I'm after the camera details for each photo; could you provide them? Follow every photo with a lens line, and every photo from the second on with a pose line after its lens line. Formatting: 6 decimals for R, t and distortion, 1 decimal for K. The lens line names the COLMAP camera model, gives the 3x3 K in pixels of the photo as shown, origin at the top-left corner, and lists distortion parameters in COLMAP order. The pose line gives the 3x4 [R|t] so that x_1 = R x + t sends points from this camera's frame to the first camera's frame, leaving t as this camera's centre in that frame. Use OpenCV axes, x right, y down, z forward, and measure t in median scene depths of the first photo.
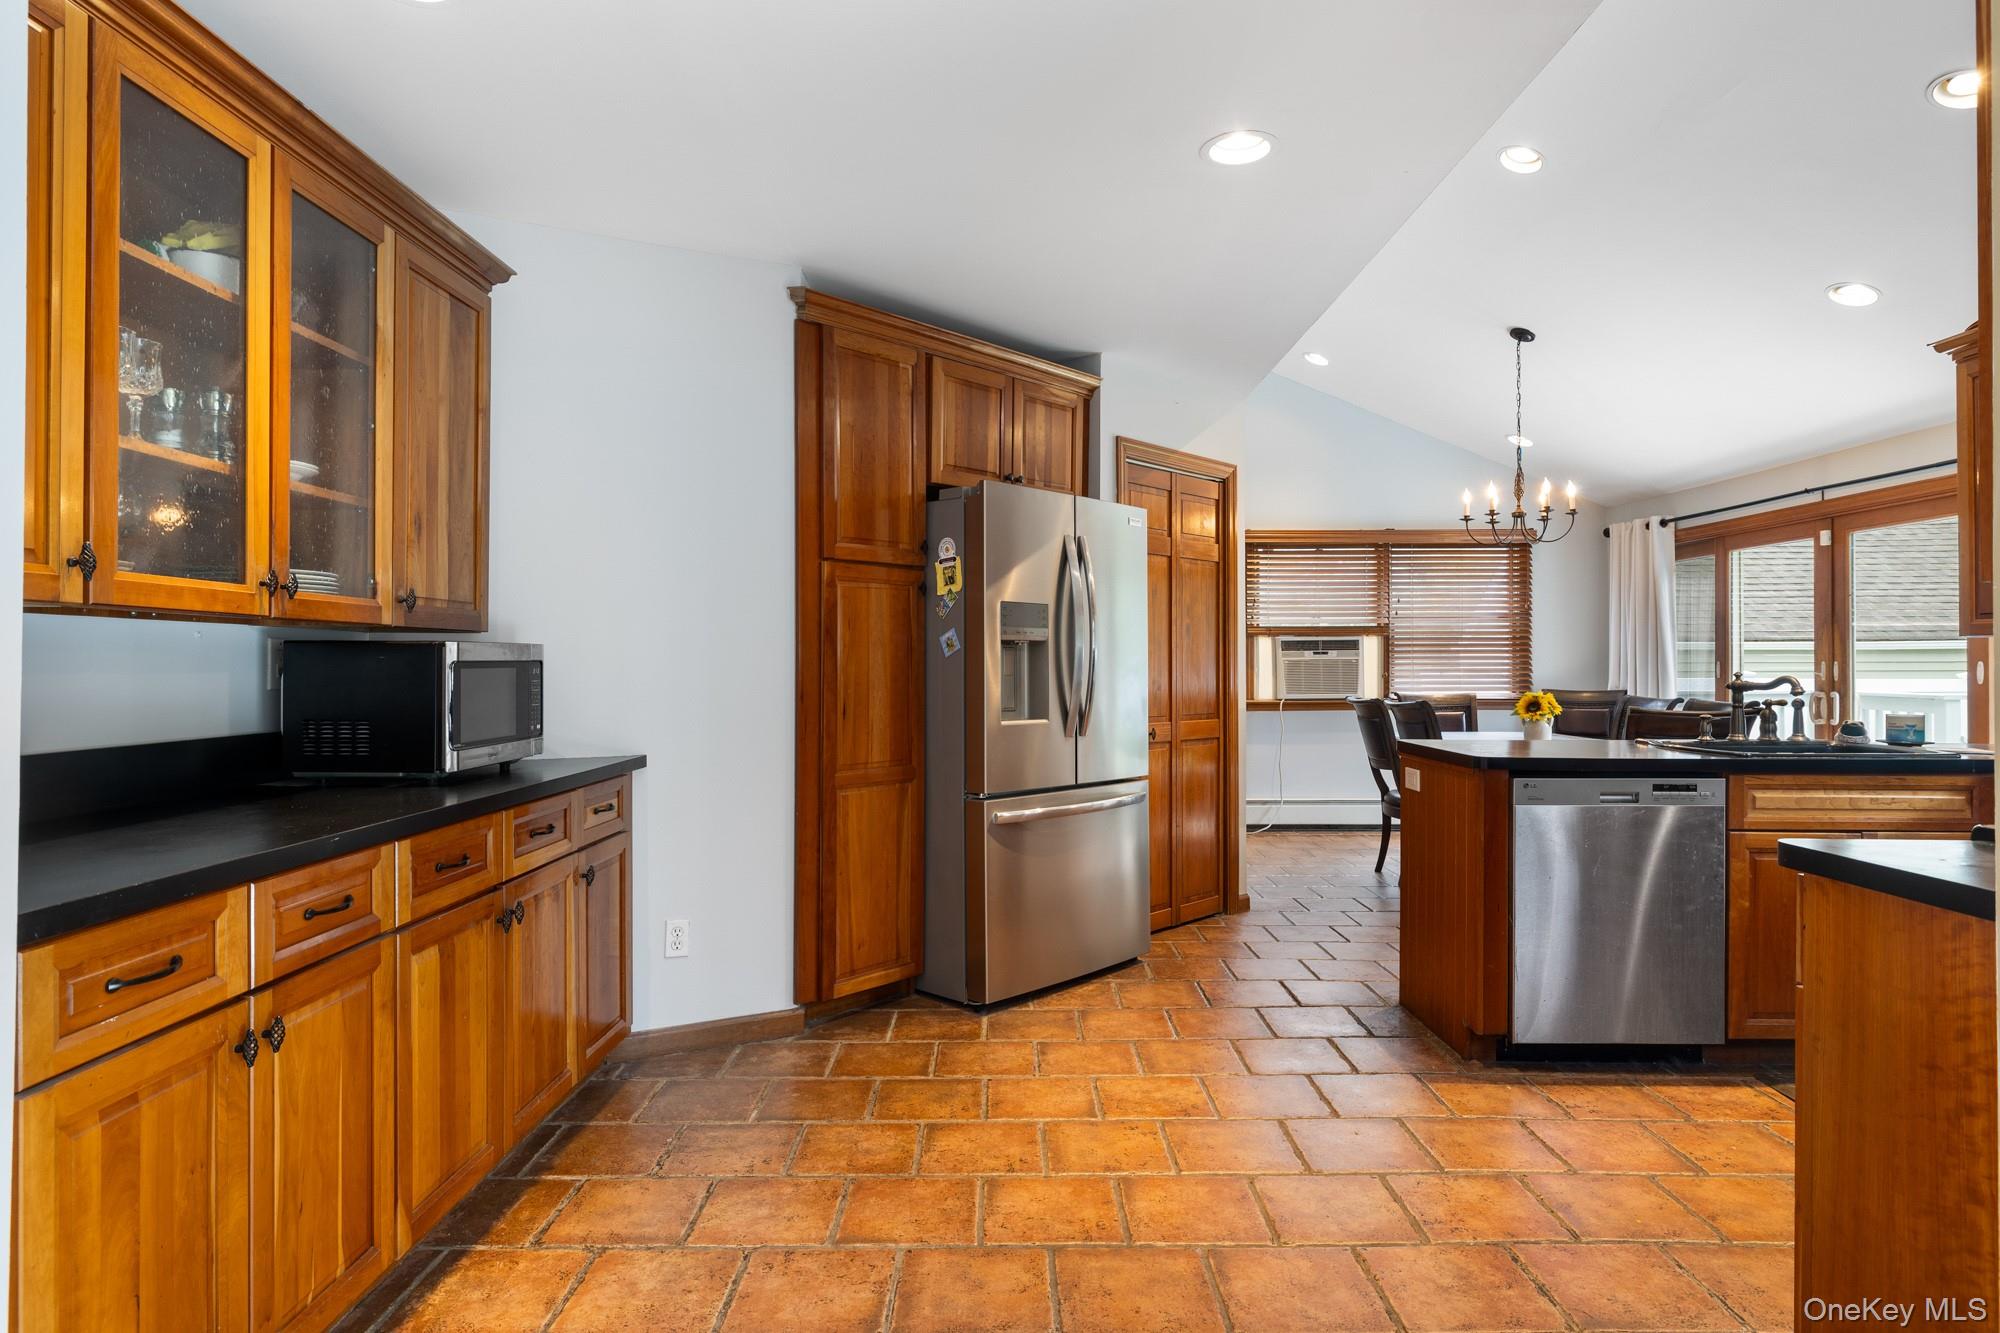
lens RADIAL K [[1087.0, 0, 999.5], [0, 1087.0, 663.7], [0, 0, 1]] dist [-0.000235, 0.001954]
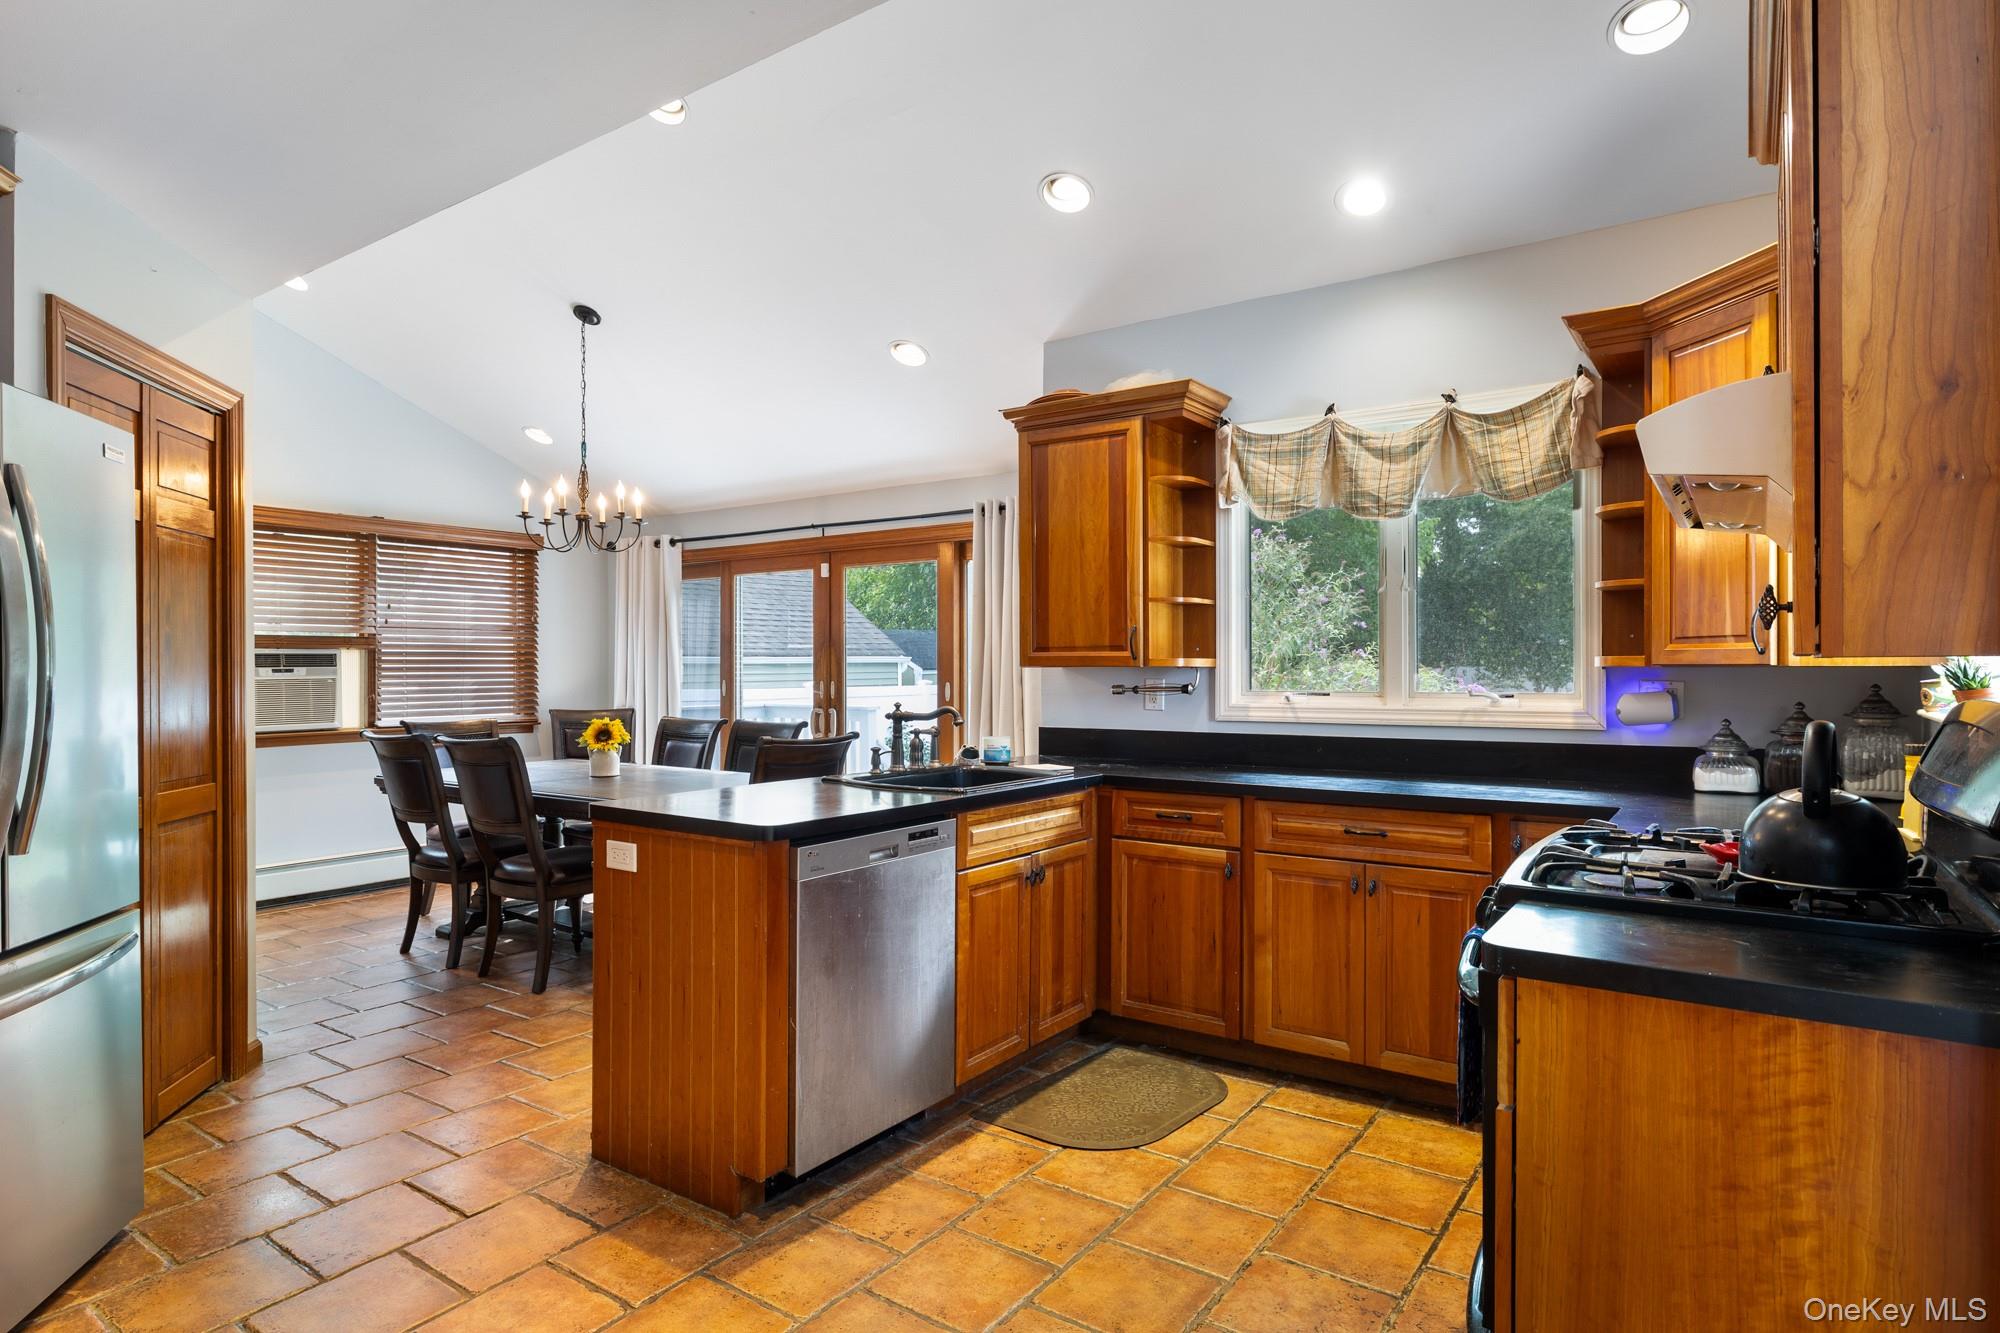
lens RADIAL K [[1087.0, 0, 995.9], [0, 1087.0, 671.5], [0, 0, 1]] dist [-0.000235, 0.001954]
pose [[0.574587, -0.001912, 0.818441, -0.083071], [0.001189, 0.999998, 0.001502, -0.021452], [-0.818442, 0.000110, 0.574589, 0.349419]]
